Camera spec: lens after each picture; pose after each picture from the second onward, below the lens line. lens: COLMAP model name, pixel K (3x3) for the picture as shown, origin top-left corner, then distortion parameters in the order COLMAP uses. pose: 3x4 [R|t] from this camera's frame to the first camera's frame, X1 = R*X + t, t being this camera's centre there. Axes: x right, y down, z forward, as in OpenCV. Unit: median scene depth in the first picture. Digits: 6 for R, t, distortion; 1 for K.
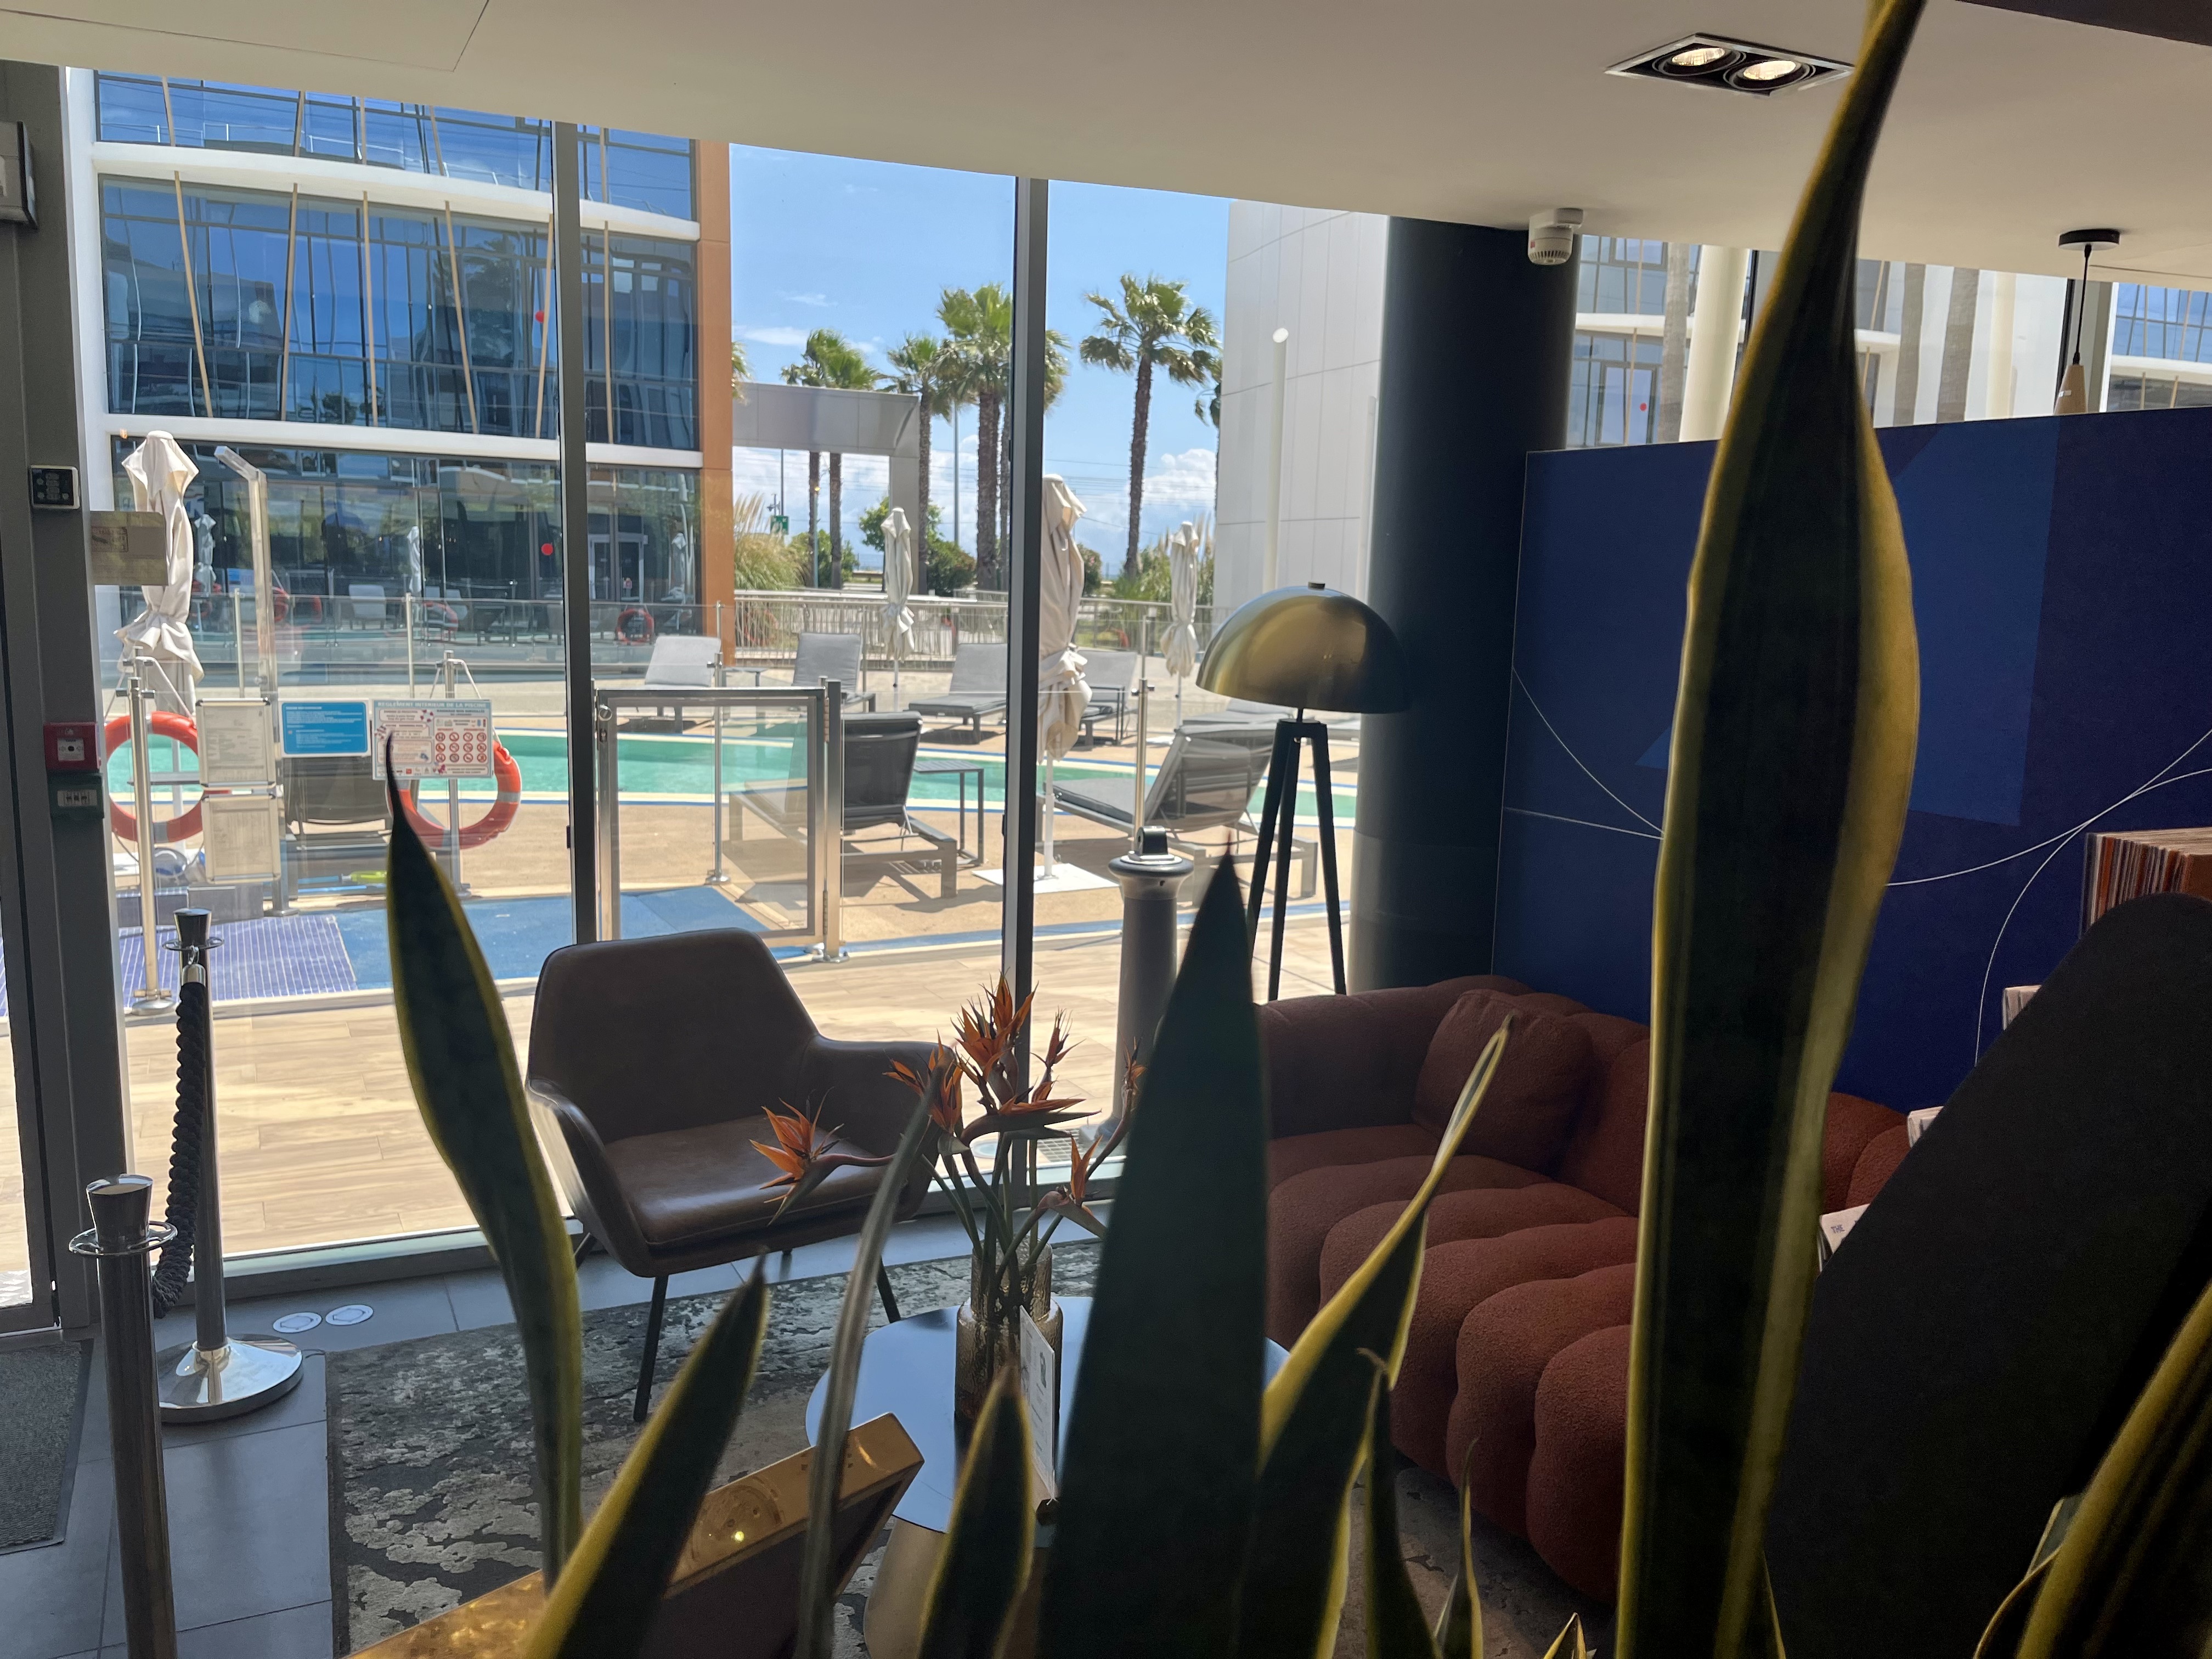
lens RADIAL K [[1632.8, 0, 1106.0], [0, 1632.8, 829.5], [0, 0, 1]] dist [0.044320, -0.060011]
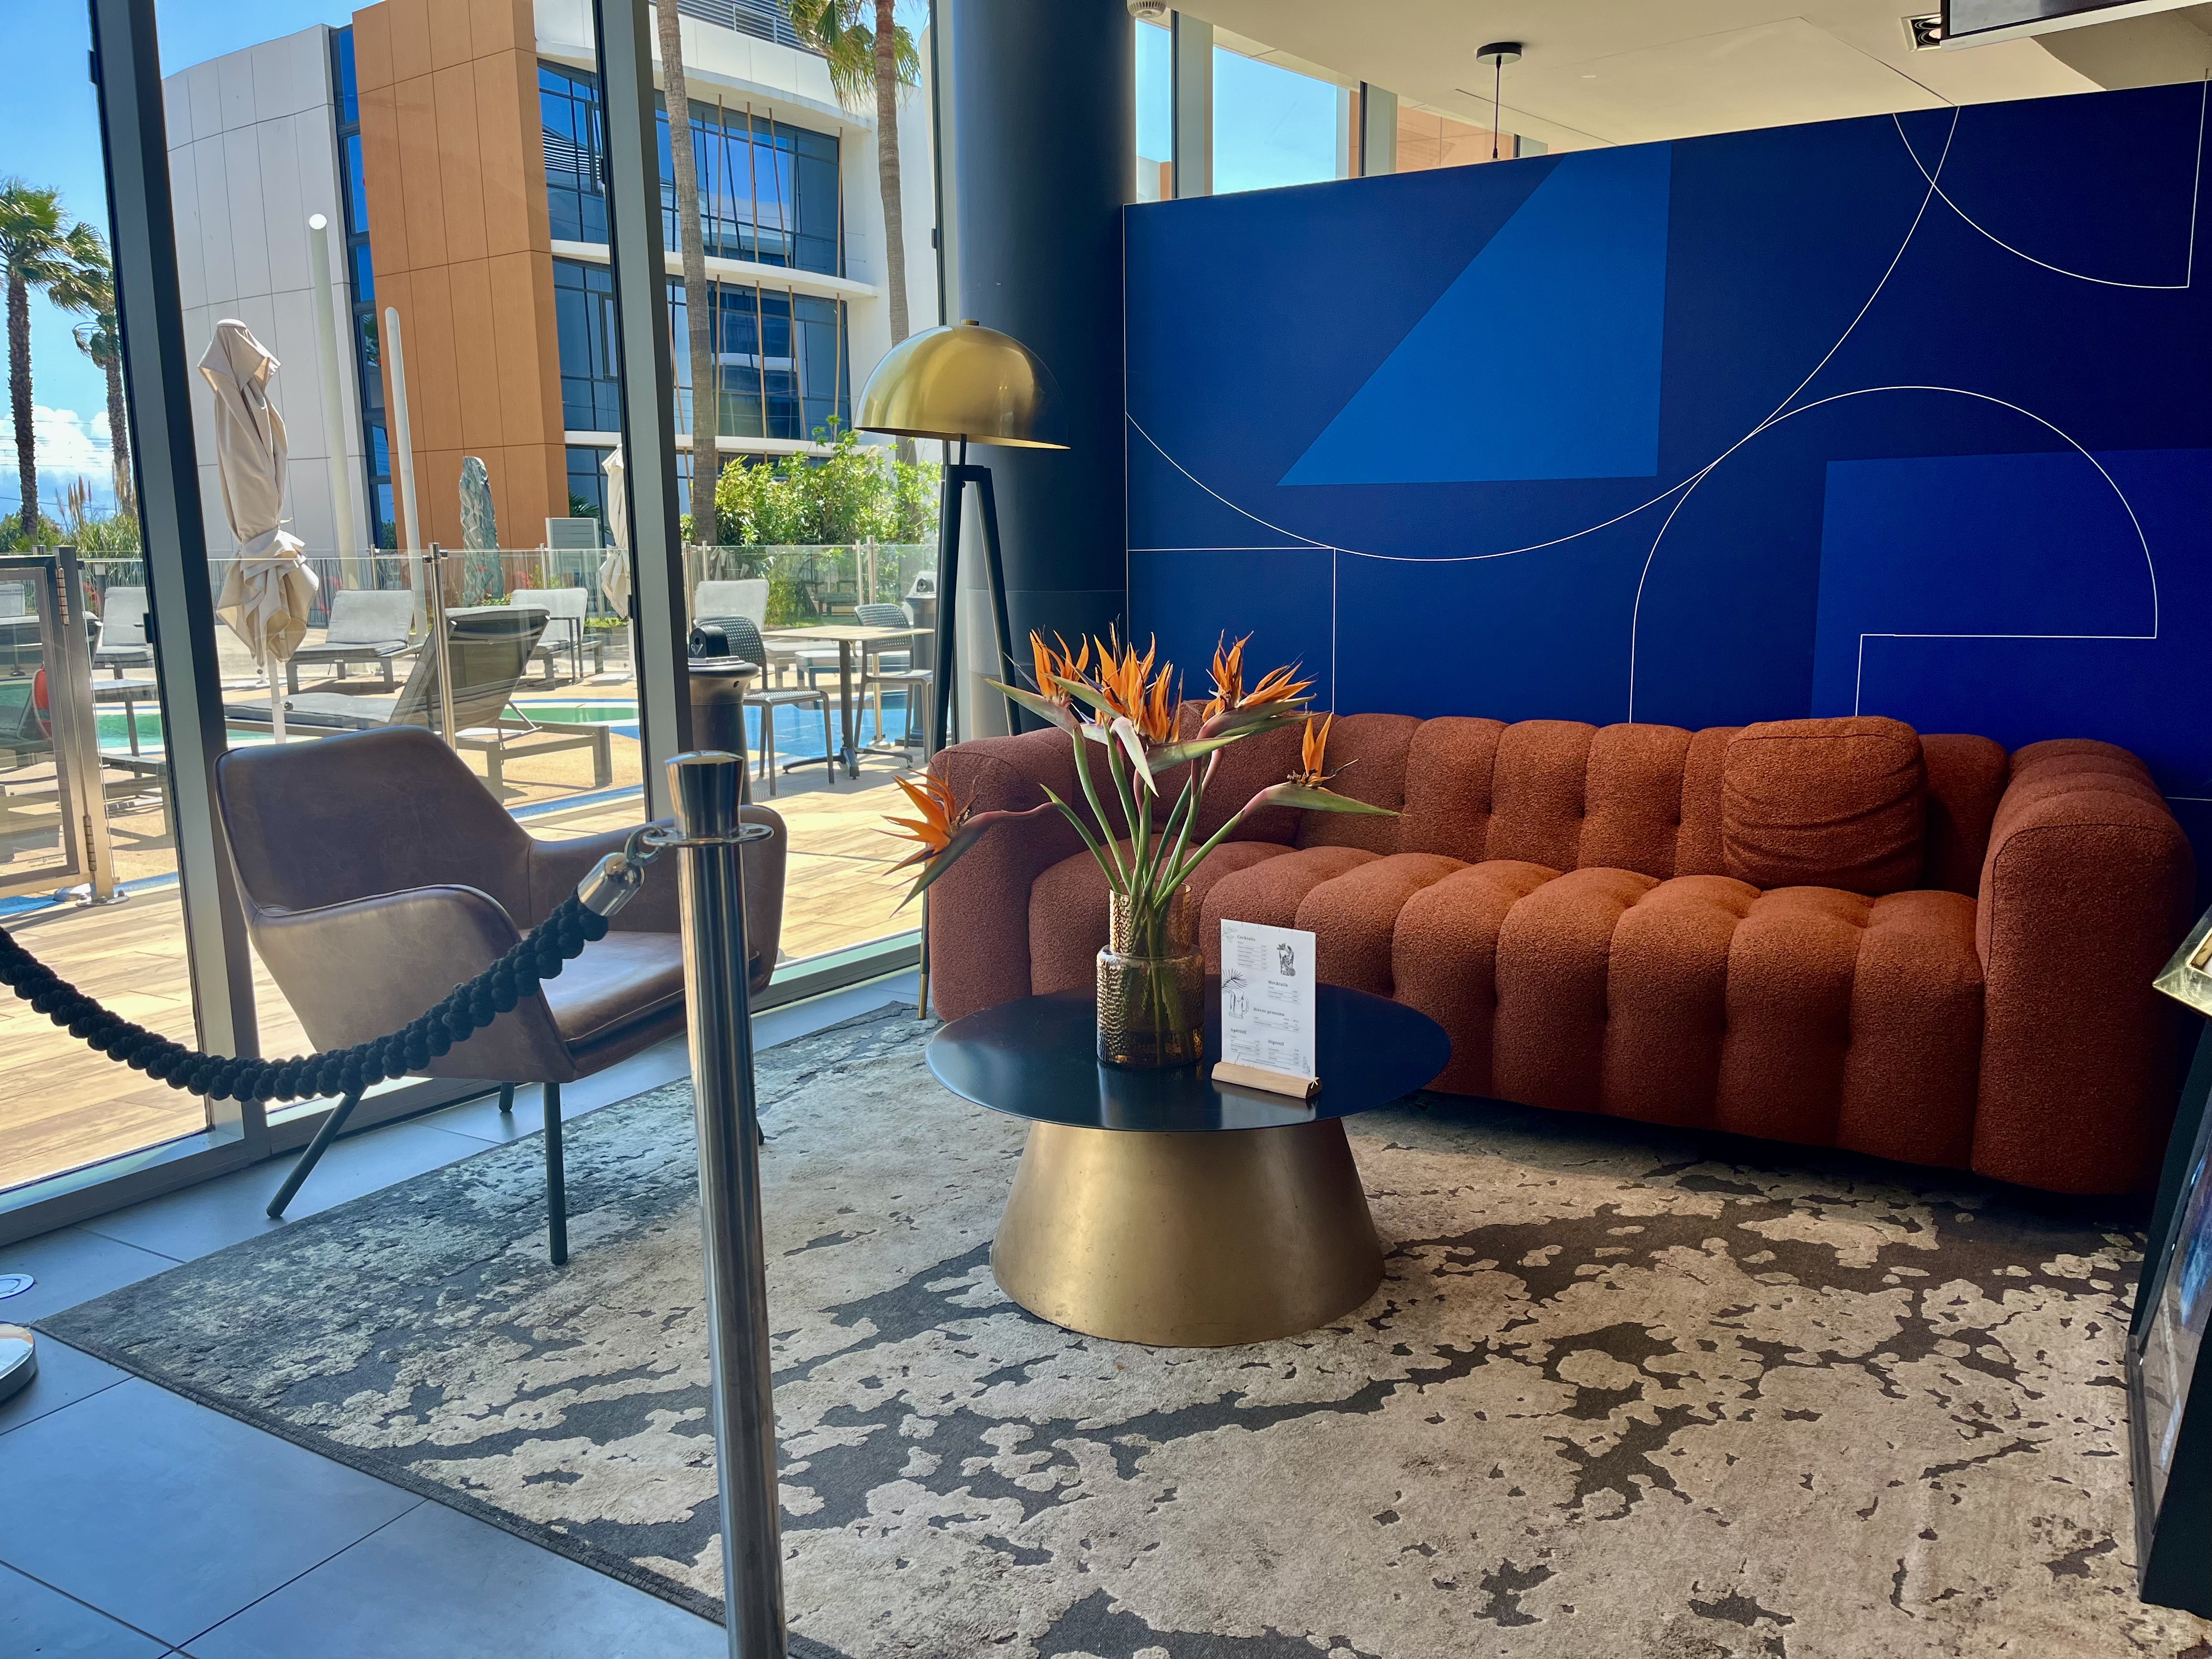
lens RADIAL K [[1636.4, 0, 1106.0], [0, 1636.4, 829.5], [0, 0, 1]] dist [0.026475, -0.059805]
pose [[0.824505, -0.137532, 0.548886, -0.396912], [0.121456, 0.990419, 0.065722, 0.102652], [-0.552666, 0.012478, 0.833309, 0.133056]]
